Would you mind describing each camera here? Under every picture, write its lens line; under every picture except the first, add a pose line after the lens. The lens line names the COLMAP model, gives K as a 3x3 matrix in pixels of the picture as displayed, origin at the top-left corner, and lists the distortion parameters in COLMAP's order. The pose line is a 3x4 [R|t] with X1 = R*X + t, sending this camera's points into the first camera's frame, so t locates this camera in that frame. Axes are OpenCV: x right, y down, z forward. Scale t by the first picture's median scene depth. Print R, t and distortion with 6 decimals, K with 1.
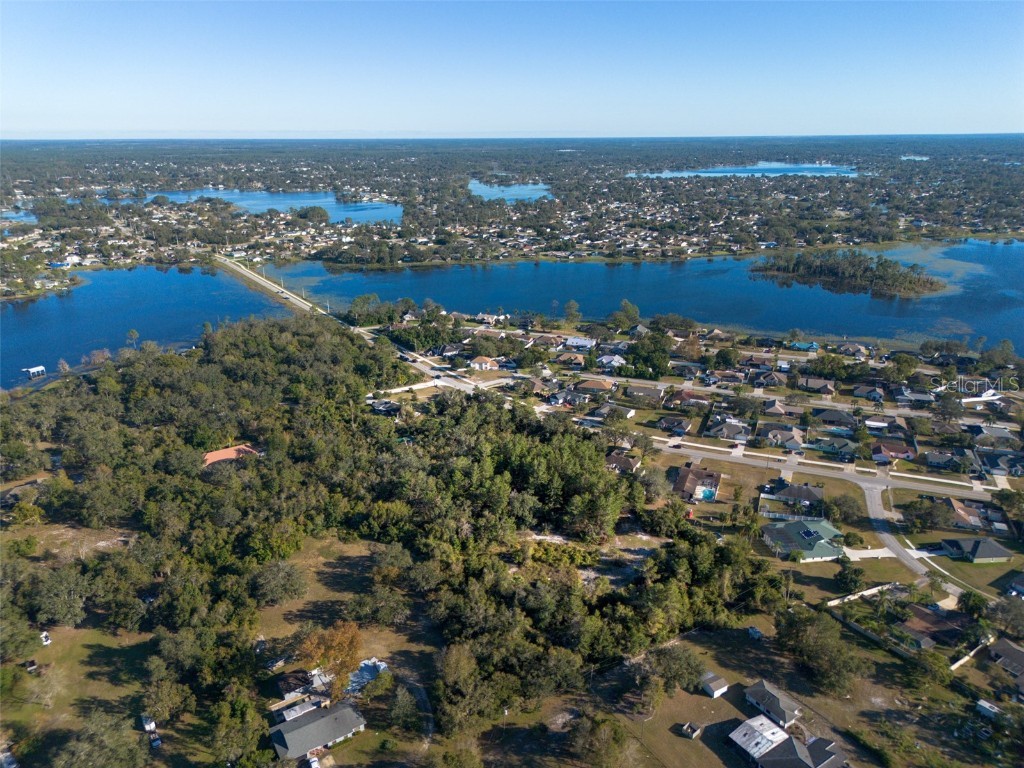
lens RADIAL K [[716.5, 0, 514.9], [0, 716.5, 384.2], [0, 0, 1]] dist [0.111055, -0.153663]
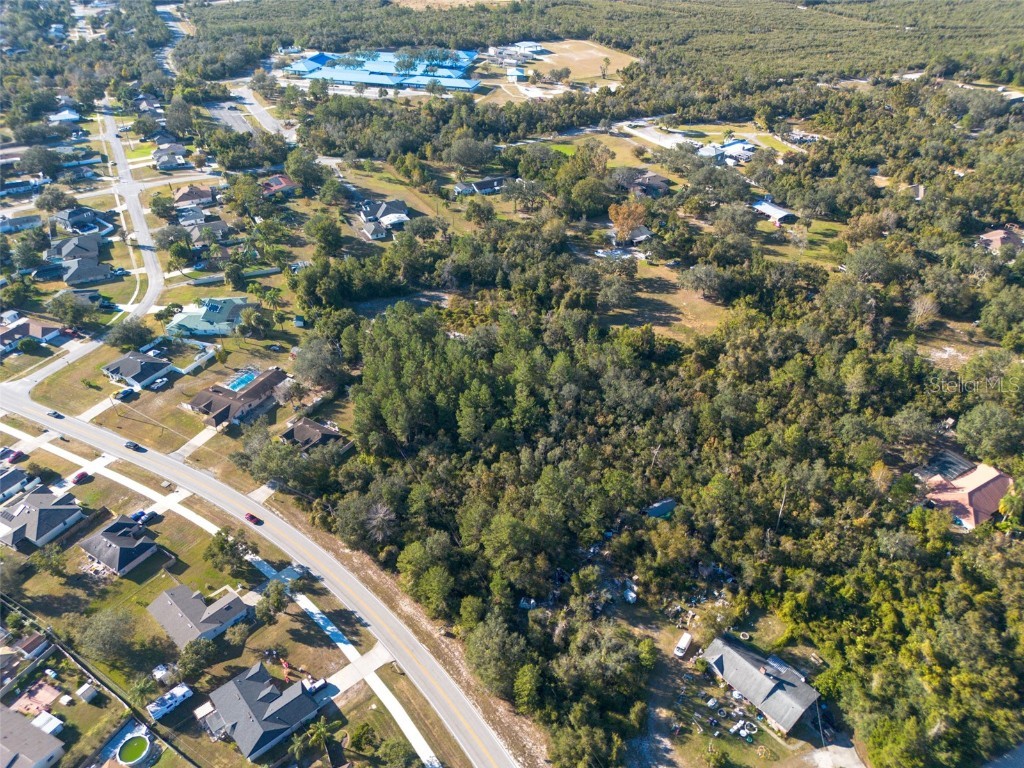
lens RADIAL K [[717.0, 0, 513.0], [0, 717.0, 390.3], [0, 0, 1]] dist [0.065773, -0.058758]
pose [[-0.995511, -0.047681, 0.081759, -0.072864], [0.039540, 0.575323, 0.816970, -0.383346], [-0.085991, 0.816535, -0.570855, 1.161398]]
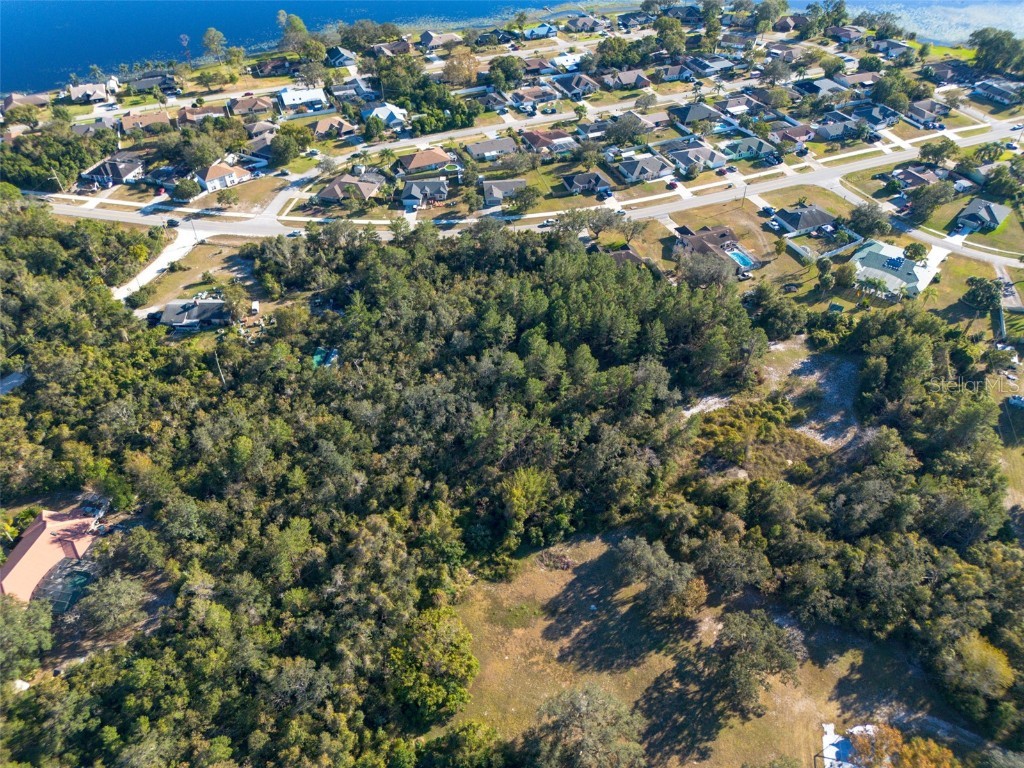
lens RADIAL K [[722.5, 0, 513.3], [0, 722.5, 385.8], [0, 0, 1]] dist [0.063814, -0.057076]
pose [[0.730165, -0.463051, 0.502437, -0.322896], [0.229830, 0.858938, 0.457607, -0.129020], [-0.643458, -0.218653, 0.733589, 0.433411]]
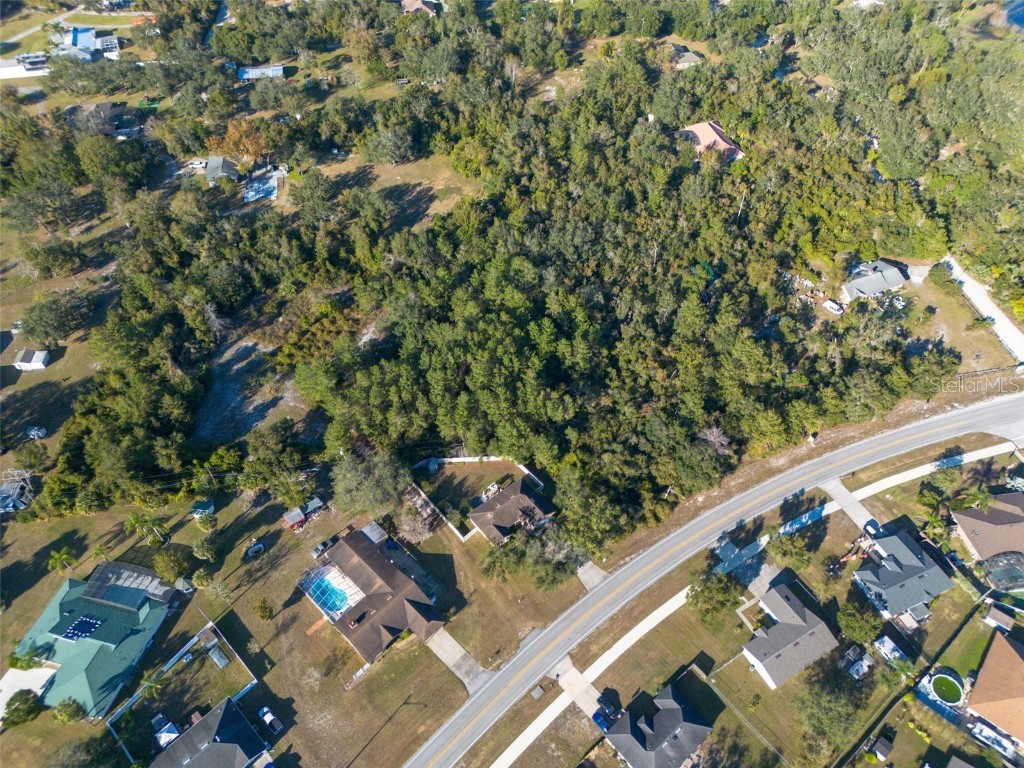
lens RADIAL K [[717.0, 0, 513.0], [0, 717.0, 390.3], [0, 0, 1]] dist [0.065773, -0.058758]
pose [[-0.387697, 0.687269, -0.614290, 0.349847], [-0.293575, 0.539650, 0.789045, -0.296526], [0.873787, 0.486251, -0.007456, 0.850512]]
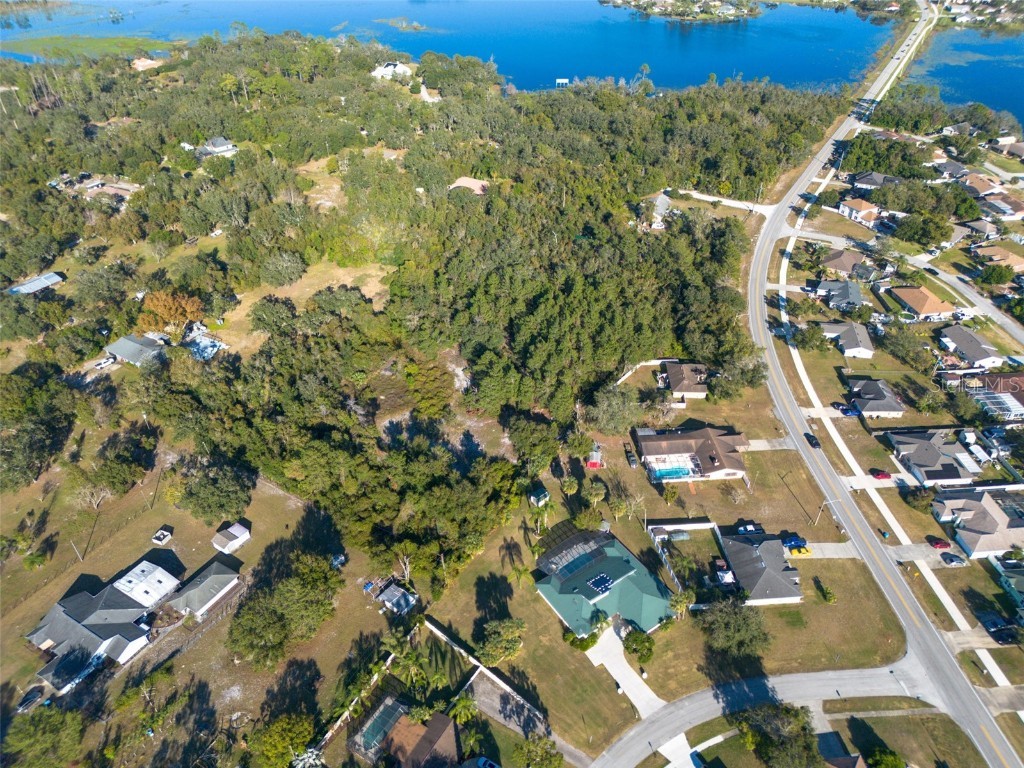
lens RADIAL K [[722.5, 0, 513.3], [0, 722.5, 385.8], [0, 0, 1]] dist [0.063814, -0.057076]
pose [[0.433690, 0.529251, -0.729251, 0.519047], [-0.282545, 0.848382, 0.447679, -0.134803], [0.855618, 0.011892, 0.517472, 0.437432]]
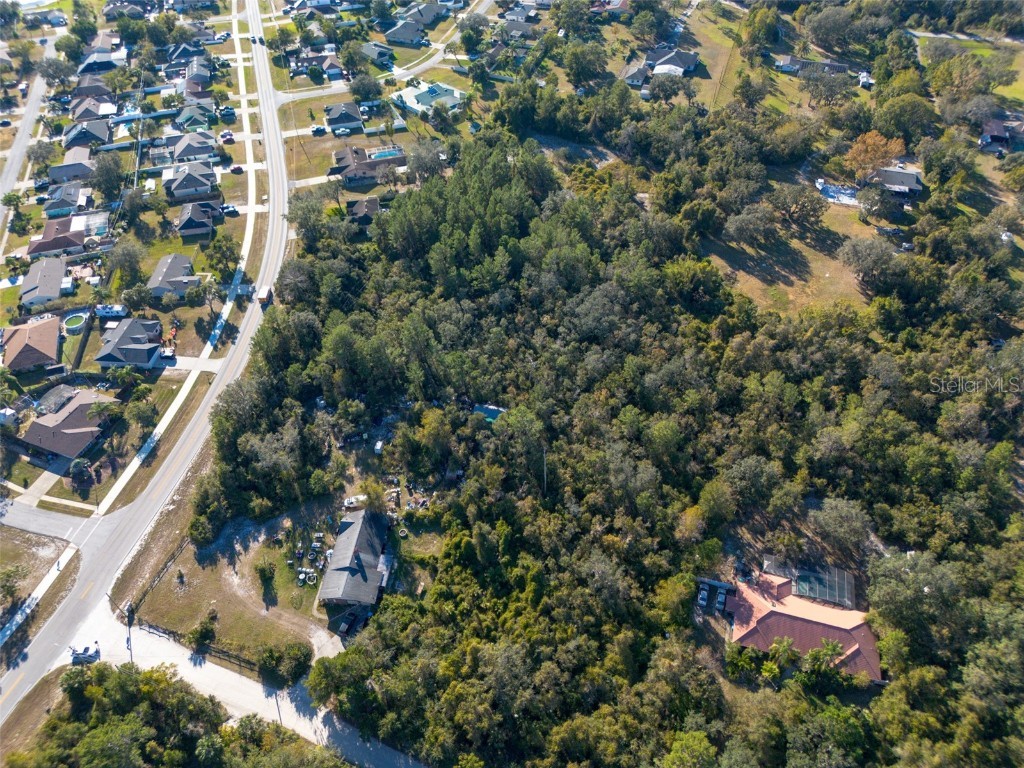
lens RADIAL K [[722.5, 0, 513.3], [0, 722.5, 385.8], [0, 0, 1]] dist [0.063814, -0.057076]
pose [[-0.615838, -0.555920, 0.558298, -0.409116], [0.274770, 0.512582, 0.813487, -0.325093], [-0.738407, 0.654380, -0.162918, 0.991258]]
